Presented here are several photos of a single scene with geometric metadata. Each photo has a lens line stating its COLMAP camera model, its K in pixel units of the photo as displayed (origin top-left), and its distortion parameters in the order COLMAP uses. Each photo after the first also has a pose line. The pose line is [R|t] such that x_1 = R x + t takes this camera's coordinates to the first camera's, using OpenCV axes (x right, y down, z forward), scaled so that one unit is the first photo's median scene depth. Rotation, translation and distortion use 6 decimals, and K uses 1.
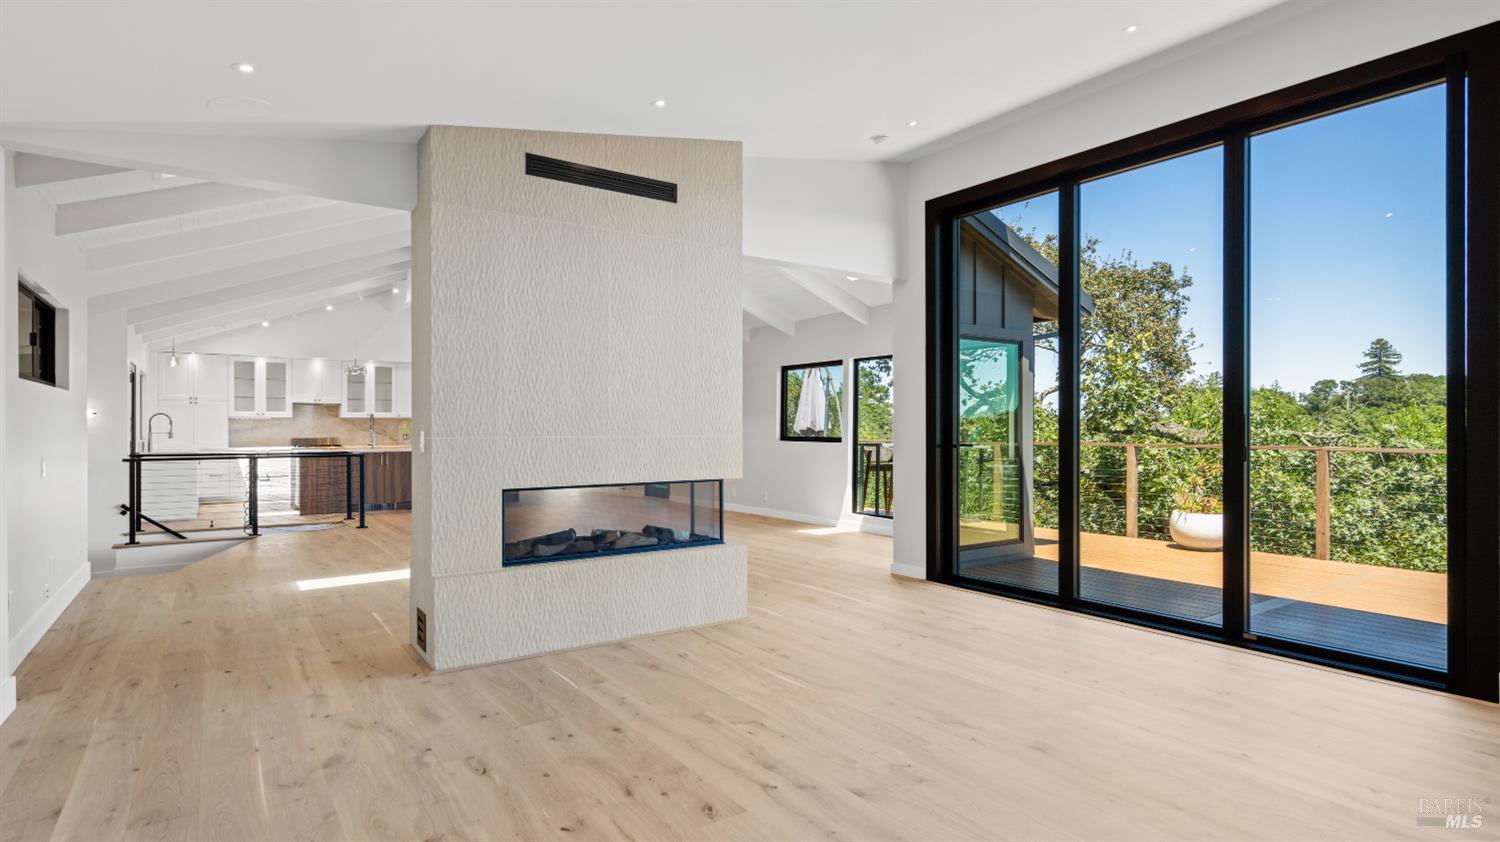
lens RADIAL K [[789.6, 0, 756.2], [0, 789.6, 422.5], [0, 0, 1]] dist [0.003968, 0.003108]
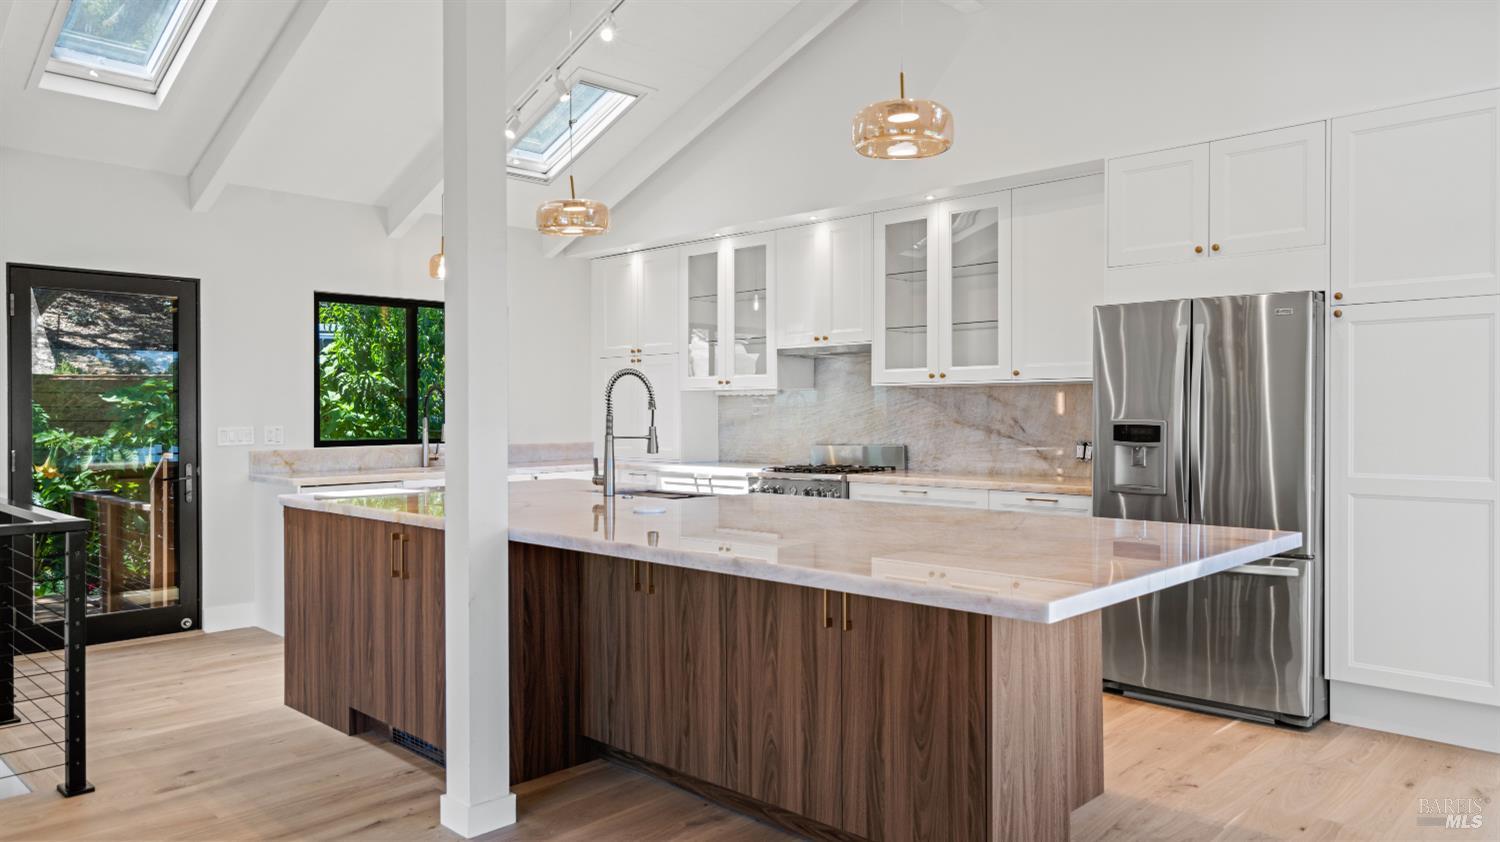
lens RADIAL K [[1021.8, 0, 745.8], [0, 1021.8, 424.4], [0, 0, 1]] dist [0.005182, 0.001303]
pose [[0.193520, 0.013940, -0.980997, -0.125362], [0.008780, 0.999834, 0.015940, 0.002468], [0.981057, -0.011698, 0.193366, 0.921568]]
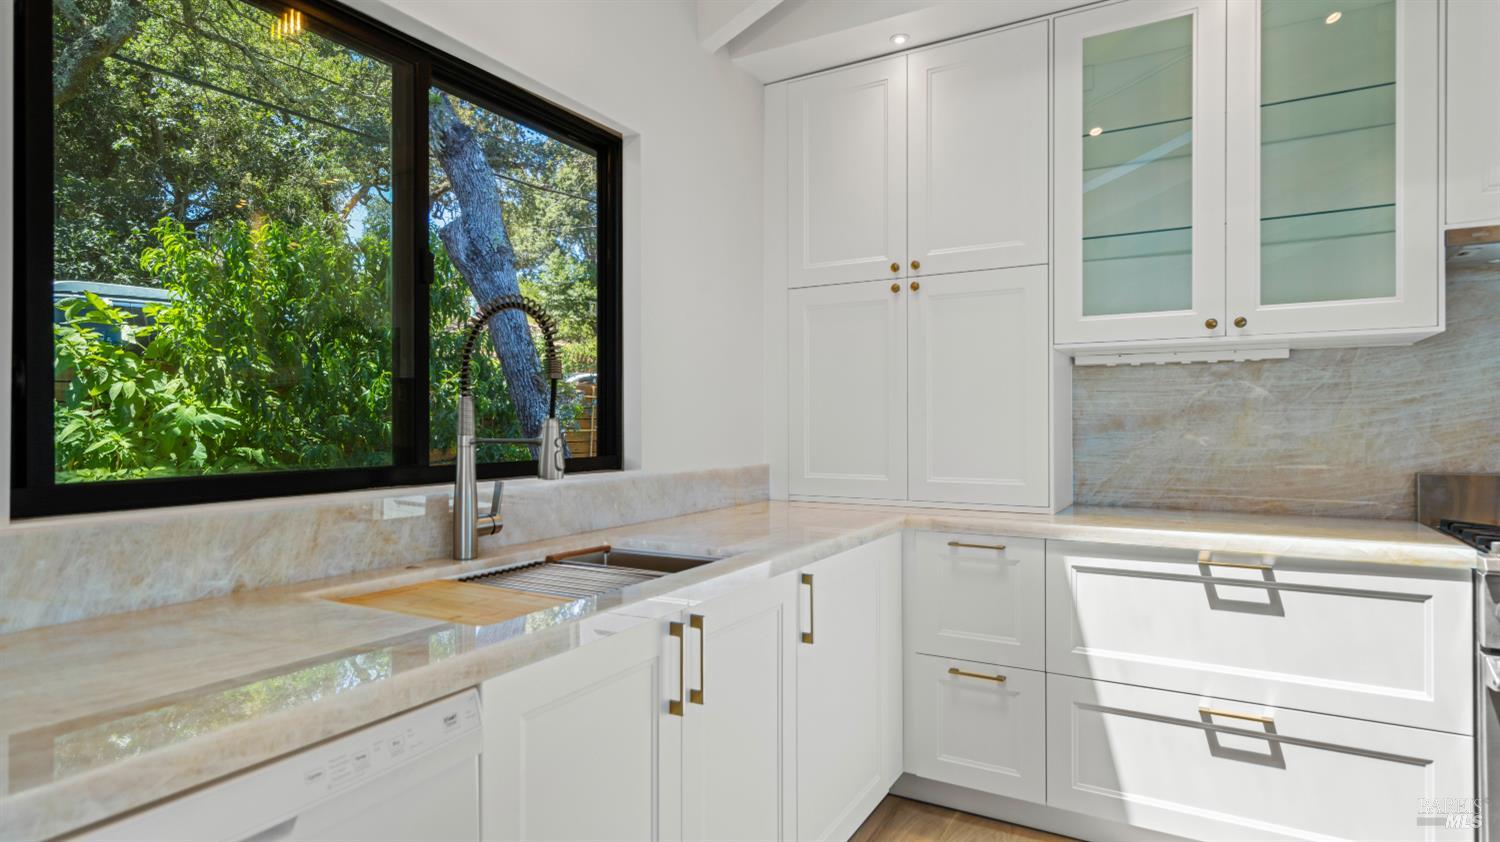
lens RADIAL K [[810.3, 0, 755.8], [0, 810.3, 421.6], [0, 0, 1]] dist [0.020657, 0.000174]
pose [[0.437352, 0.001180, -0.899290, -0.522839], [0.005041, 0.999980, 0.003763, 0.008734], [0.899276, -0.006179, 0.437337, 0.847986]]
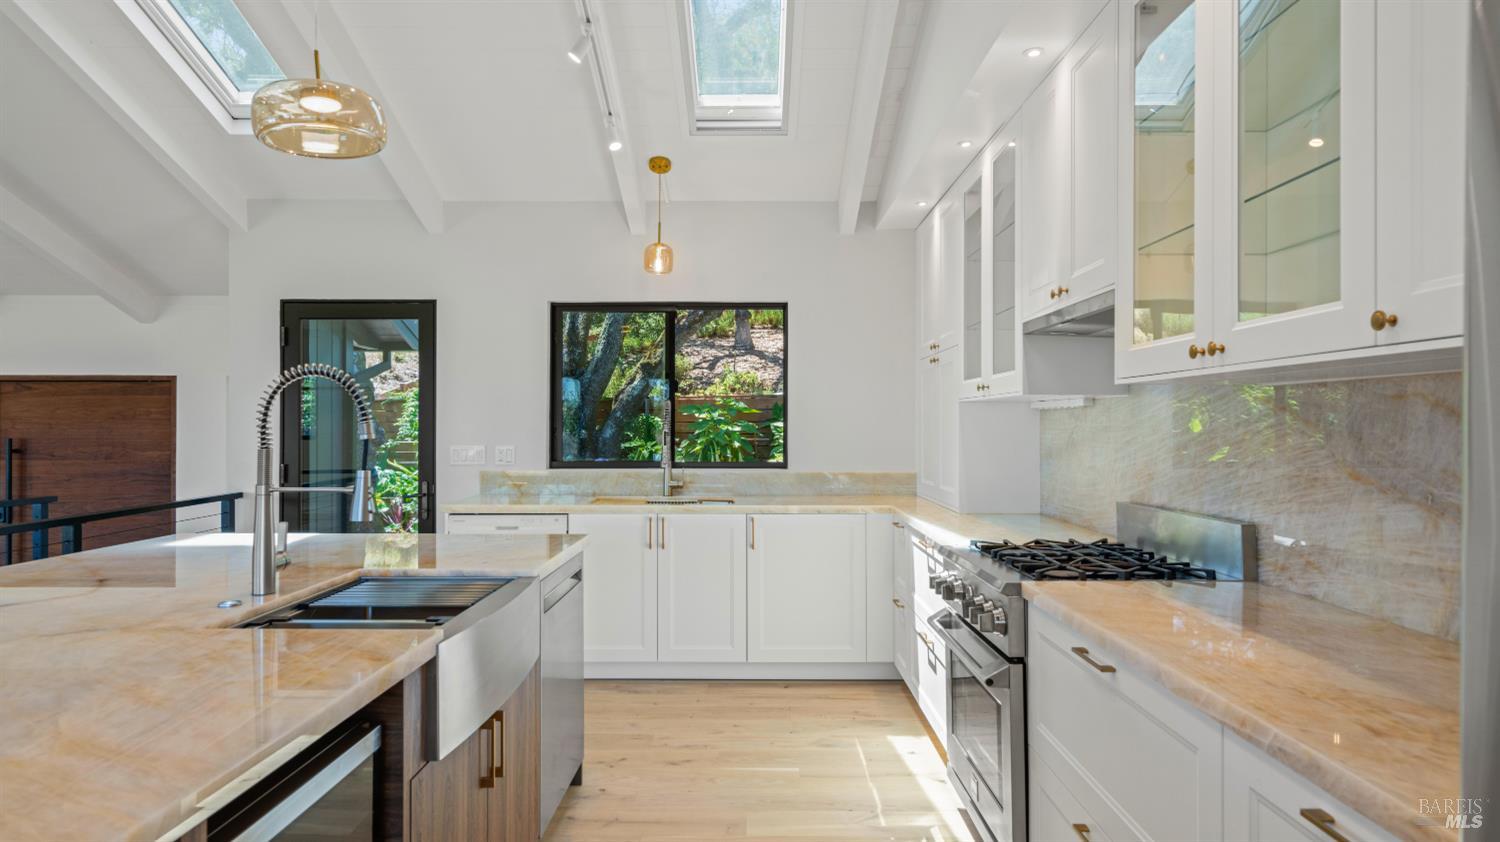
lens RADIAL K [[847.2, 0, 746.1], [0, 847.2, 425.5], [0, 0, 1]] dist [0.025888, 0.001405]
pose [[-0.576242, 0.003157, -0.817273, -0.381053], [0.006316, 0.999980, -0.000590, 0.000717], [0.817254, -0.005502, -0.576251, 1.101089]]
